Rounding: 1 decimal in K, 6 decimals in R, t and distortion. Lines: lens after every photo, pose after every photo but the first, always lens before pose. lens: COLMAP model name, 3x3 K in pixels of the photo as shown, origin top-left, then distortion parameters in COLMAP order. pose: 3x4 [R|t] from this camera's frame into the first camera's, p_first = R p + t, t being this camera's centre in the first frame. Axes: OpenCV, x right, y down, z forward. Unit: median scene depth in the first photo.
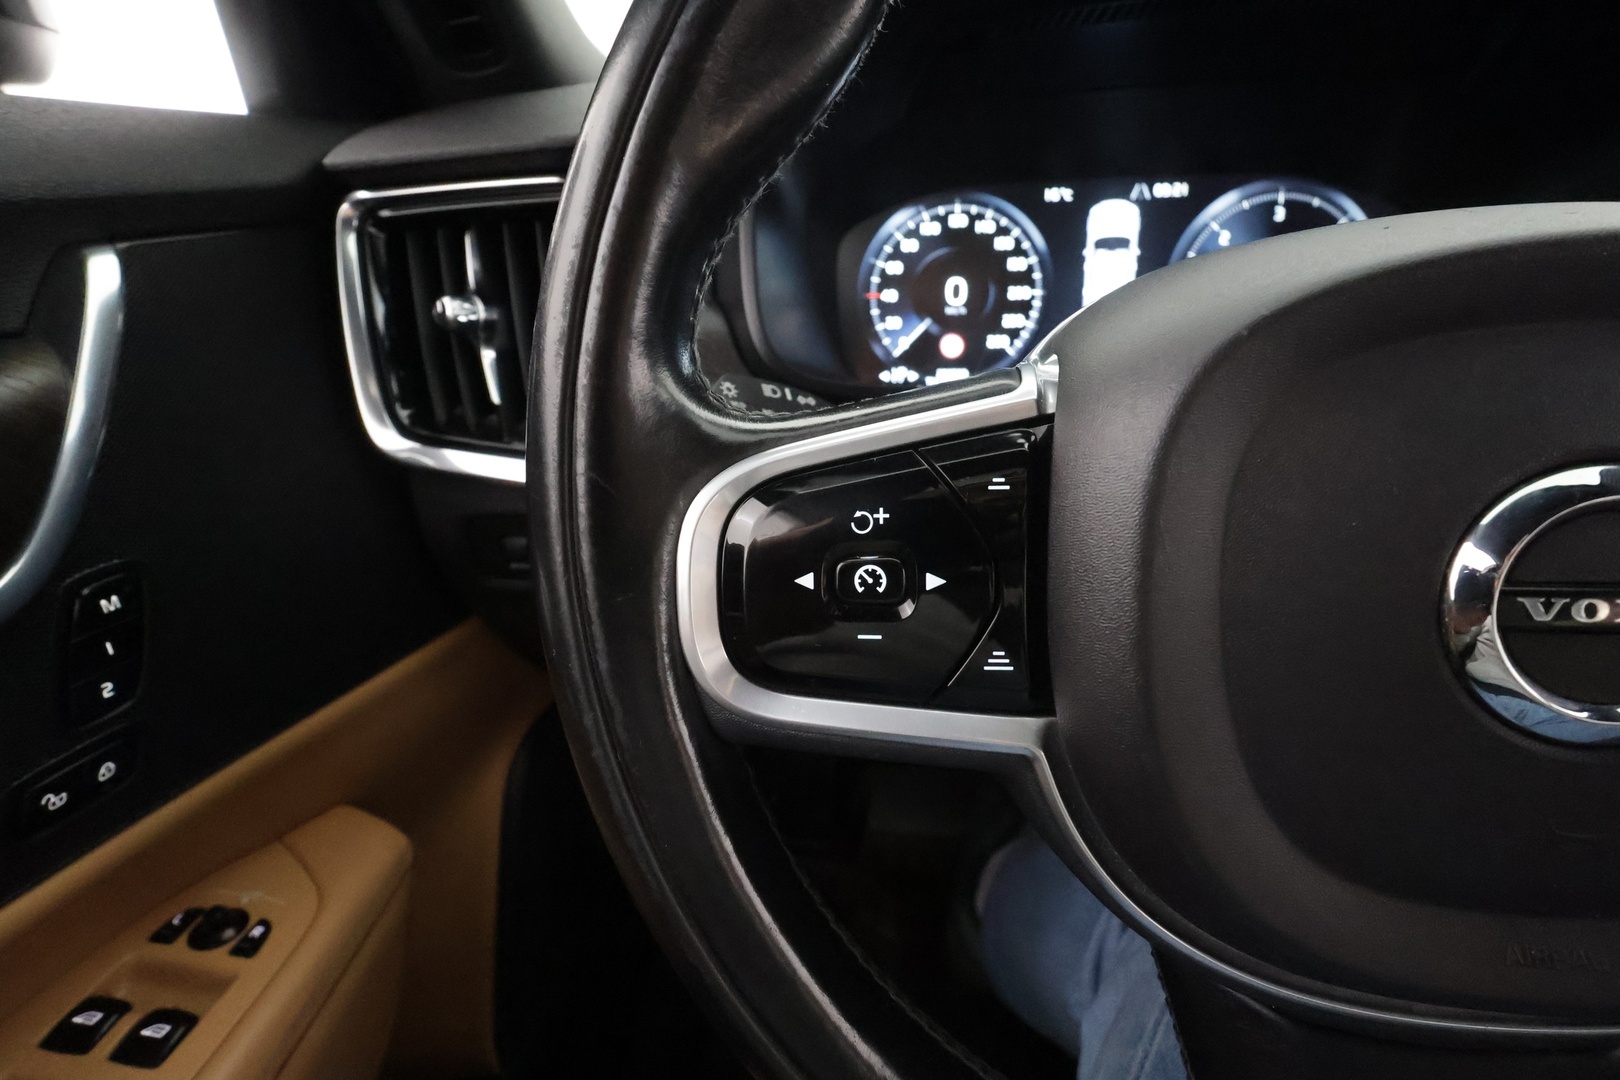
lens RADIAL K [[752.5, 0, 818.2], [0, 752.5, 543.5], [0, 0, 1]] dist [-0.000676, 0.000520]
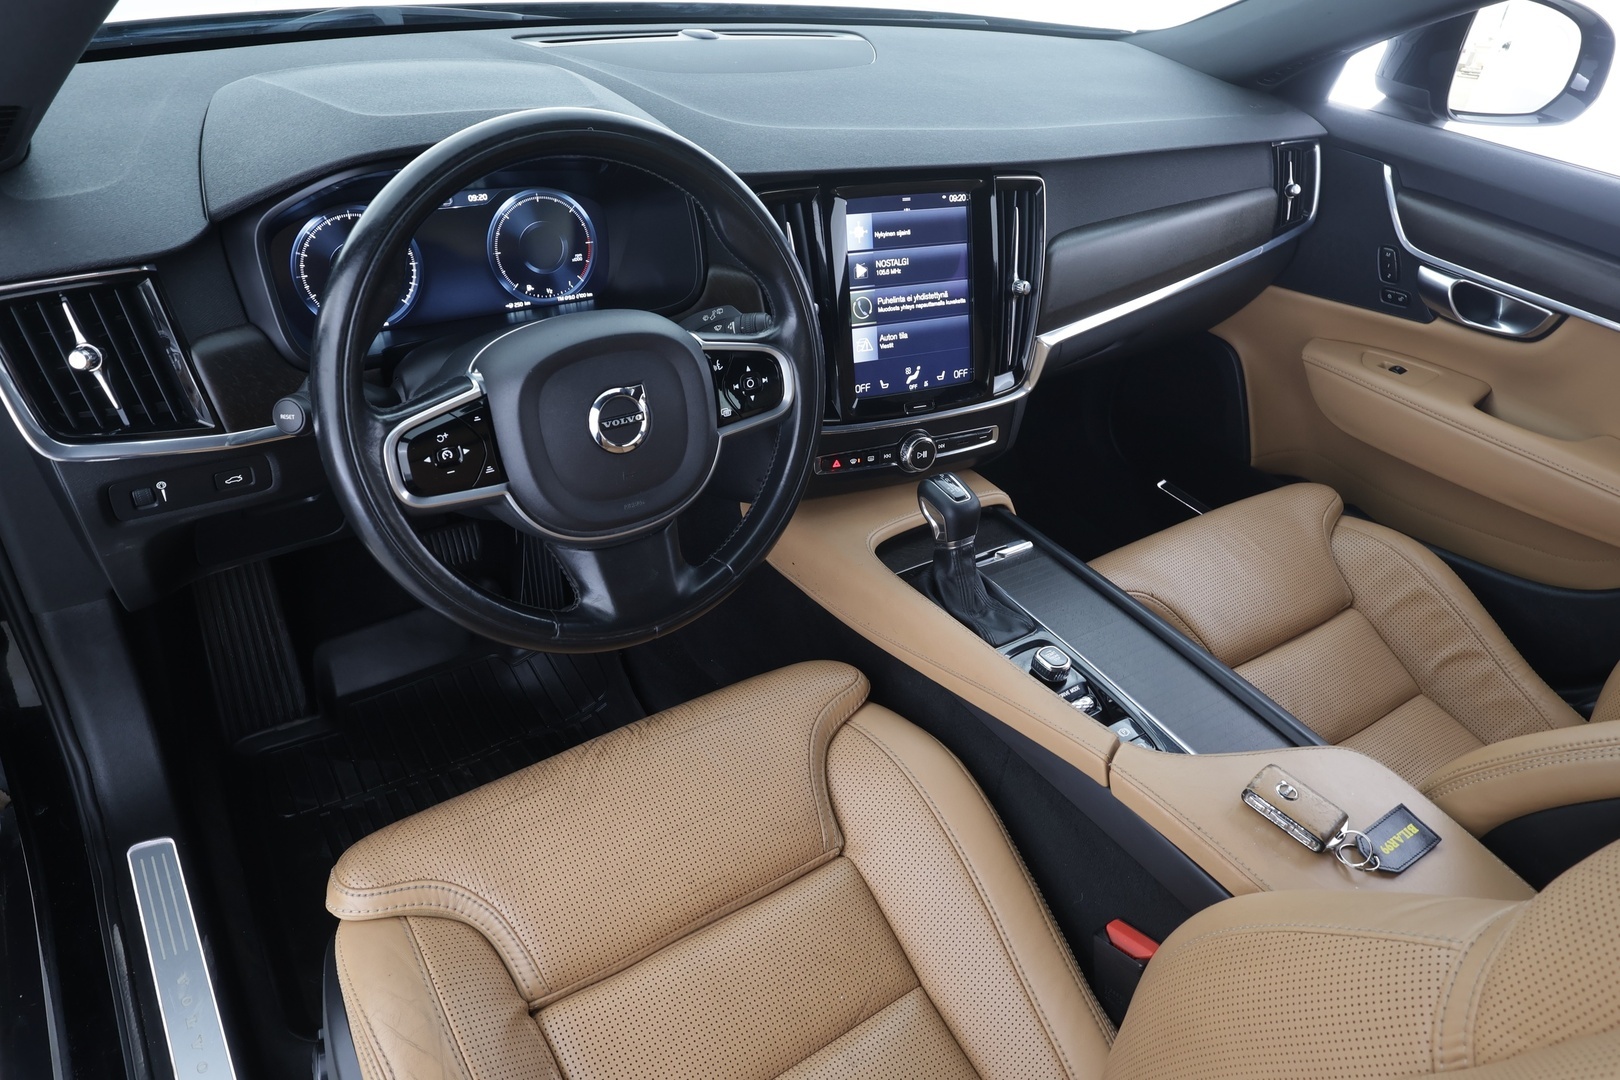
lens RADIAL K [[1063.4, 0, 813.8], [0, 1063.4, 538.1], [0, 0, 1]] dist [0.005829, -0.001044]
pose [[0.750350, -0.276787, 0.600303, -0.588691], [0.177923, 0.959170, 0.219857, -0.124383], [-0.636646, -0.058162, 0.768960, -1.313606]]
